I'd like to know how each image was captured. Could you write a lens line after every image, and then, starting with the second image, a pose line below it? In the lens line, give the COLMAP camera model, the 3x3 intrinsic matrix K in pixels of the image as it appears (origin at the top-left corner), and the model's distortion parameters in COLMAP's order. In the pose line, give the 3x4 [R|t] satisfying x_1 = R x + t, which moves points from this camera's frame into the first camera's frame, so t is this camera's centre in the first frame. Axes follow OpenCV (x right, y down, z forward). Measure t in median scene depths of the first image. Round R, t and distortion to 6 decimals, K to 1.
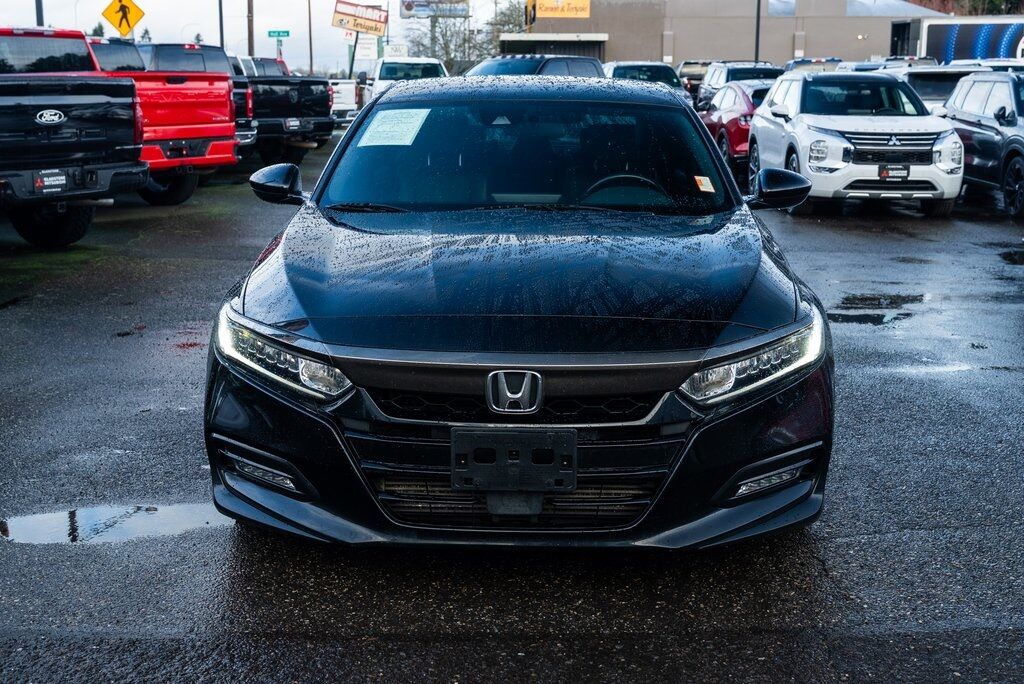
lens RADIAL K [[1269.4, 0, 512.0], [0, 1269.4, 342.0], [0, 0, 1]] dist [0.004076, 0.022320]
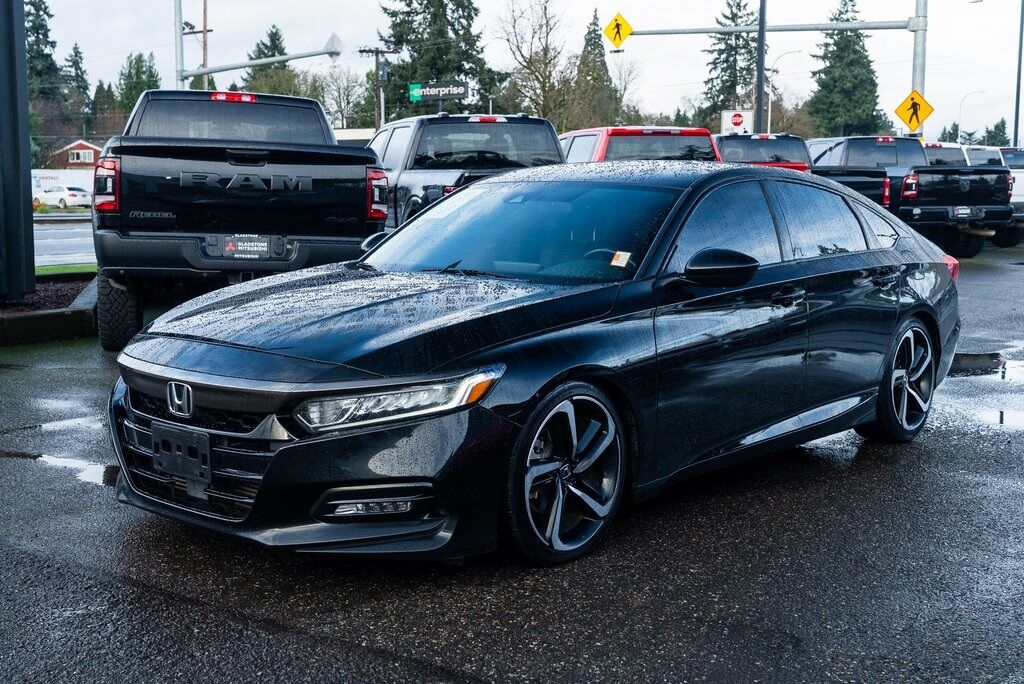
lens RADIAL K [[1218.9, 0, 512.0], [0, 1218.9, 342.0], [0, 0, 1]] dist [0.000174, -0.013341]
pose [[0.768787, 0.070666, -0.635588, 0.201208], [-0.112789, 0.993279, -0.025991, -0.004755], [0.629480, 0.091669, 0.771590, 0.046499]]
